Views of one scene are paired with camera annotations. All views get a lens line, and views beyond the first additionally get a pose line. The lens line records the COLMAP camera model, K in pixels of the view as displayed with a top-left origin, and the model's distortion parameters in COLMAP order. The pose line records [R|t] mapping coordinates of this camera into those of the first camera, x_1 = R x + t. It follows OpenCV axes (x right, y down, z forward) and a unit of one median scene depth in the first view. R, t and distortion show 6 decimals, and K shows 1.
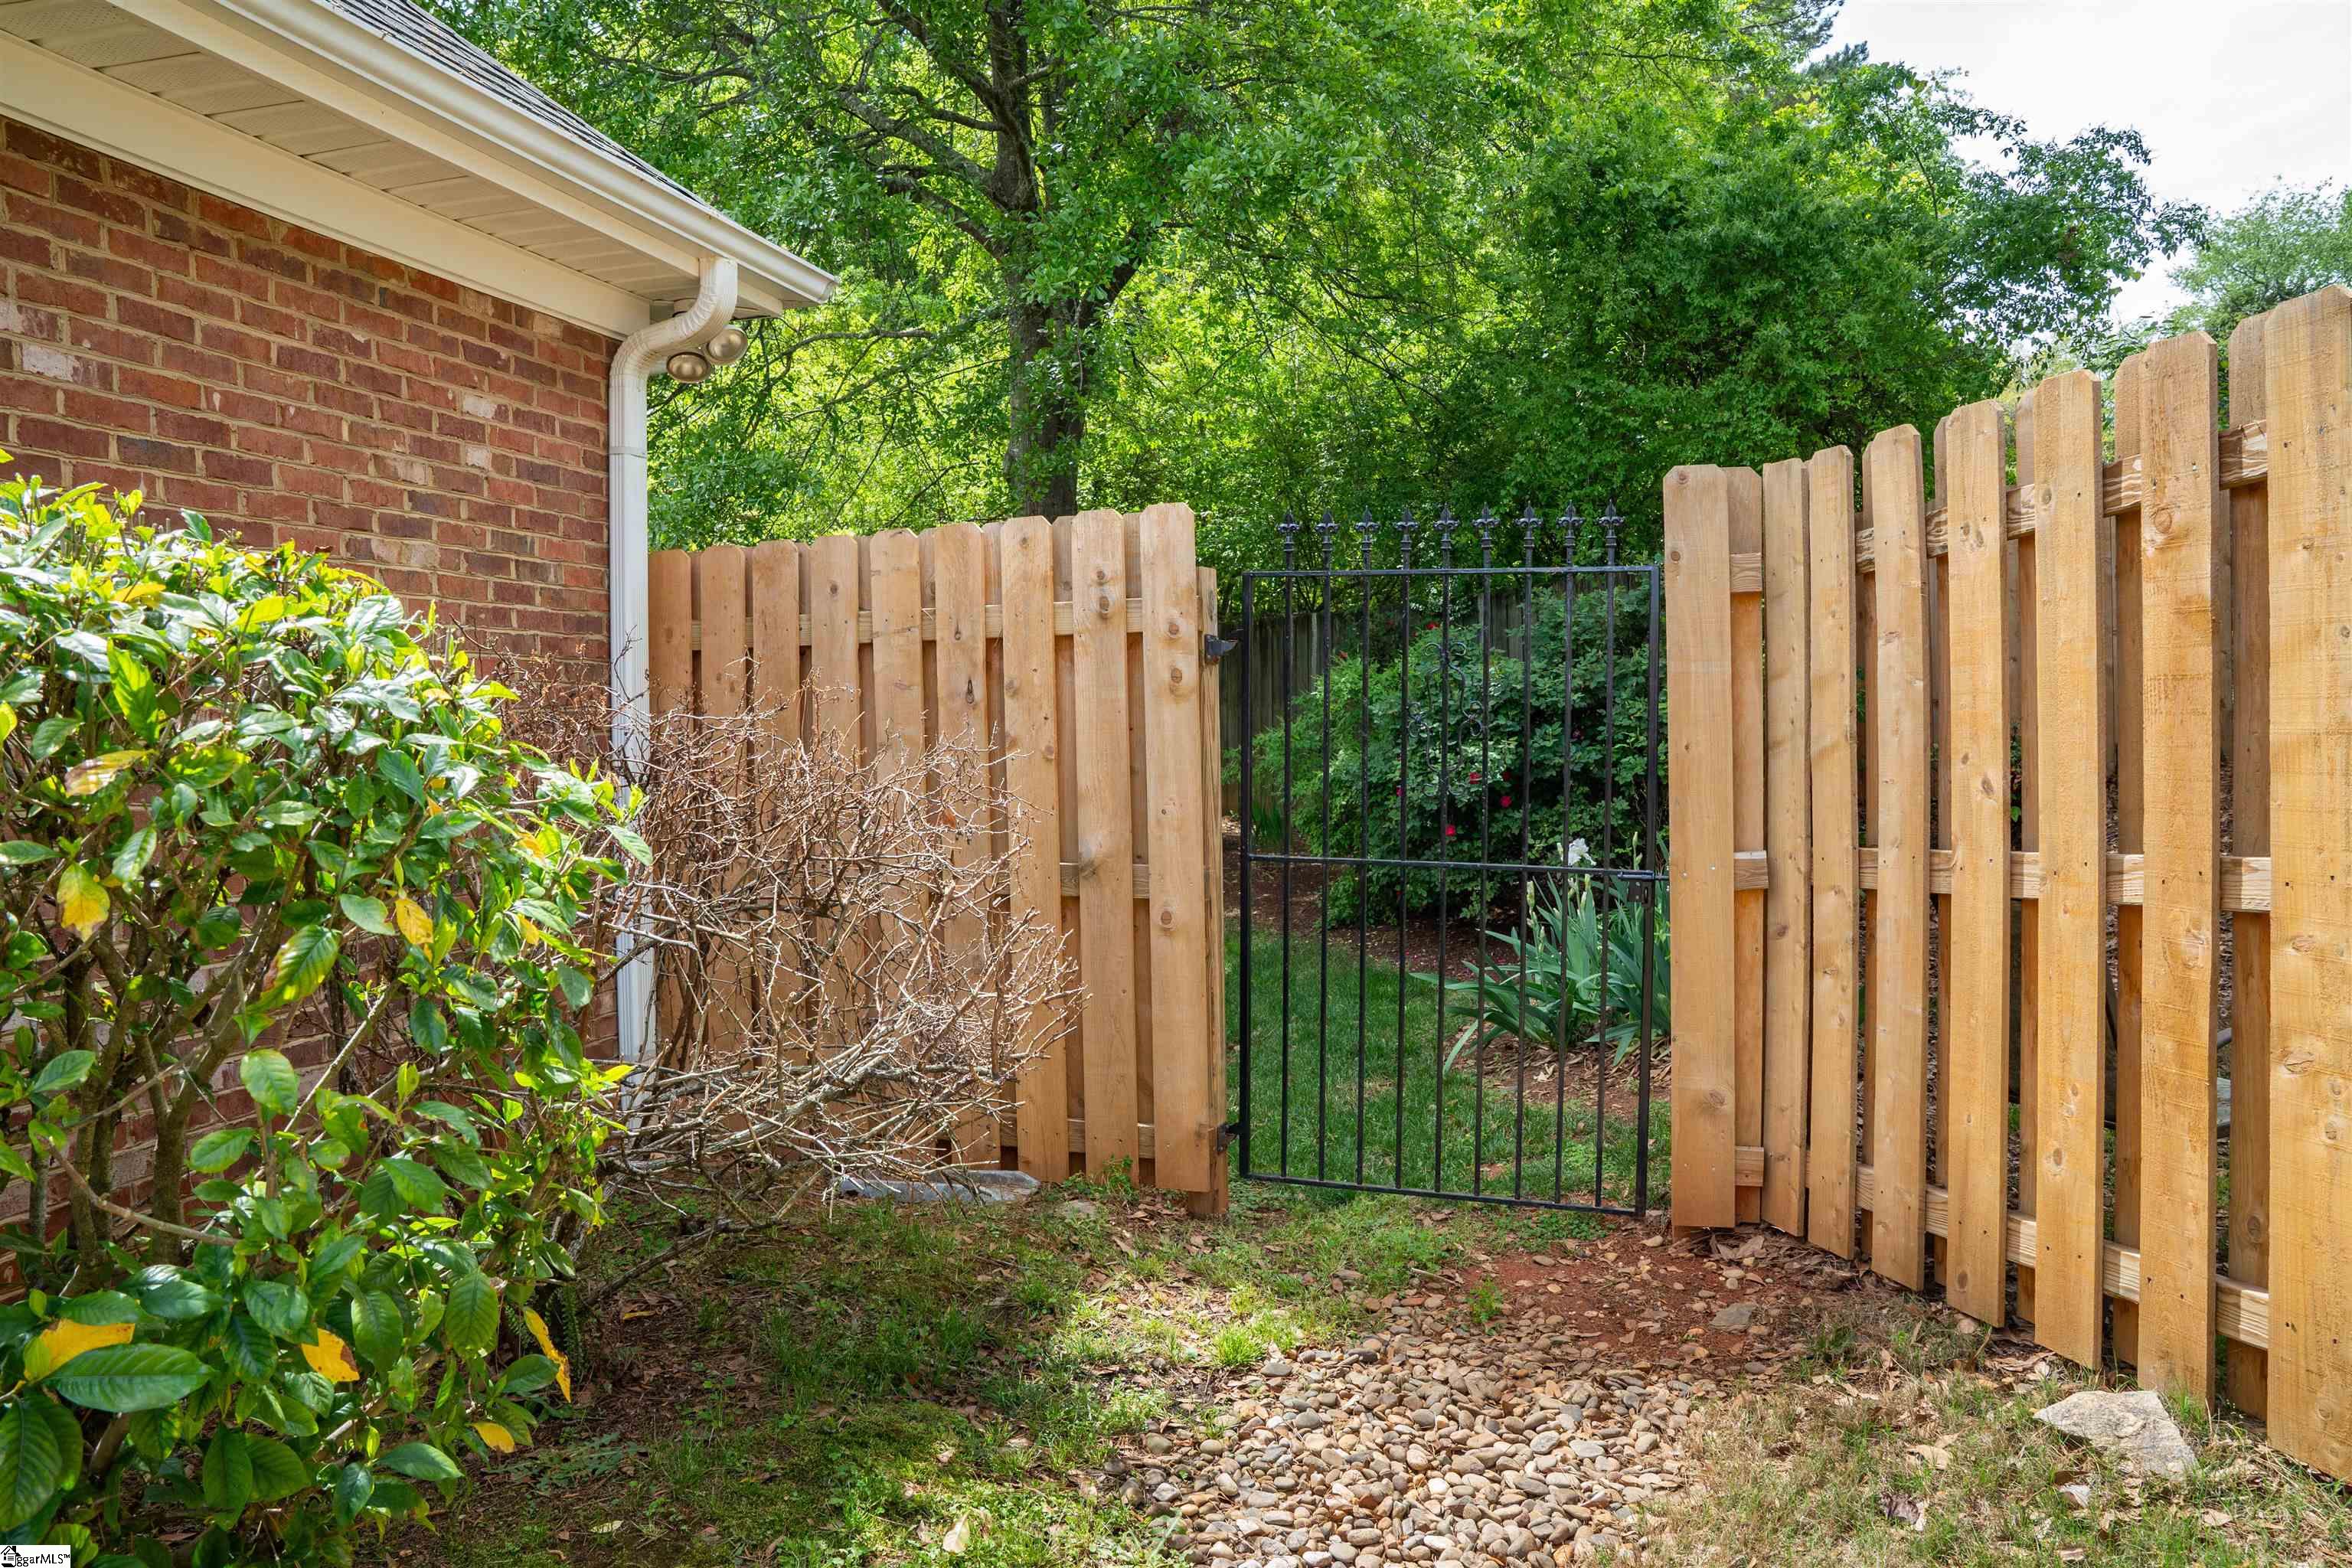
lens RADIAL K [[1649.3, 0, 1176.0], [0, 1649.3, 784.0], [0, 0, 1]] dist [-0.136242, 0.105259]
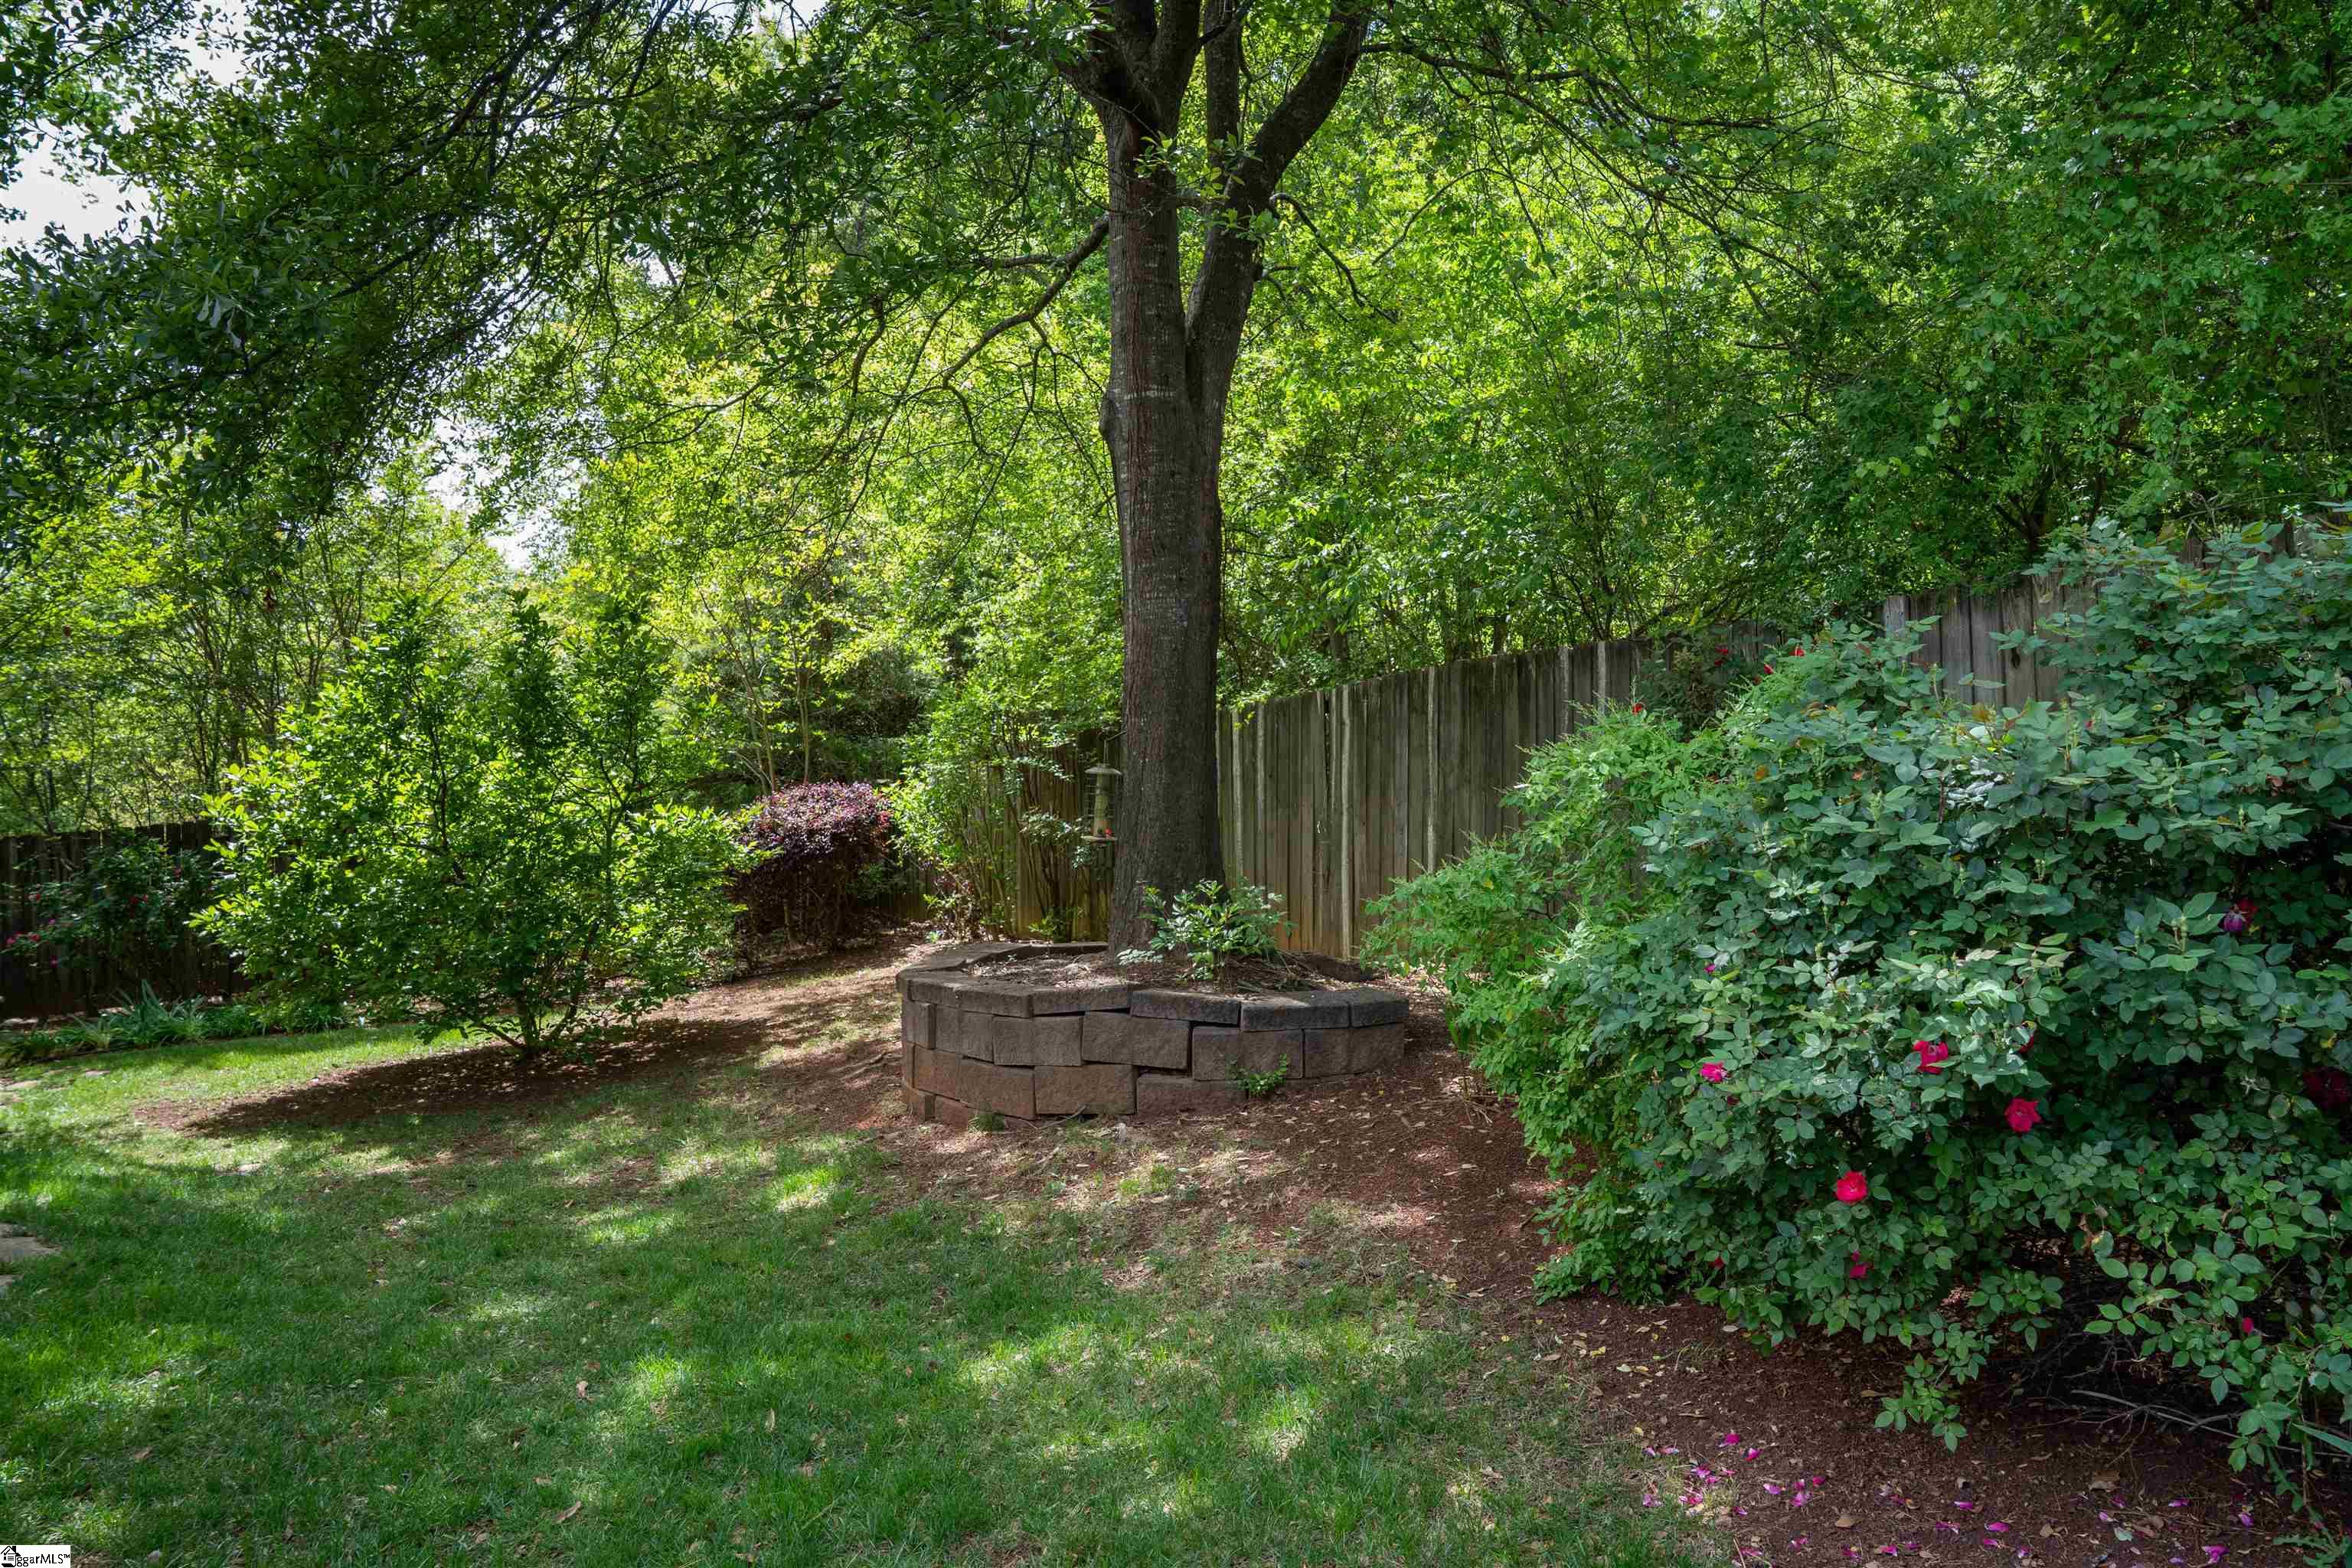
lens RADIAL K [[1649.3, 0, 1176.0], [0, 1649.3, 784.0], [0, 0, 1]] dist [-0.136242, 0.105259]
pose [[0.977651, 0.003600, -0.210205, 0.097763], [-0.011736, 0.999229, -0.037470, -0.044381], [0.209908, 0.039099, 0.976939, 0.635229]]
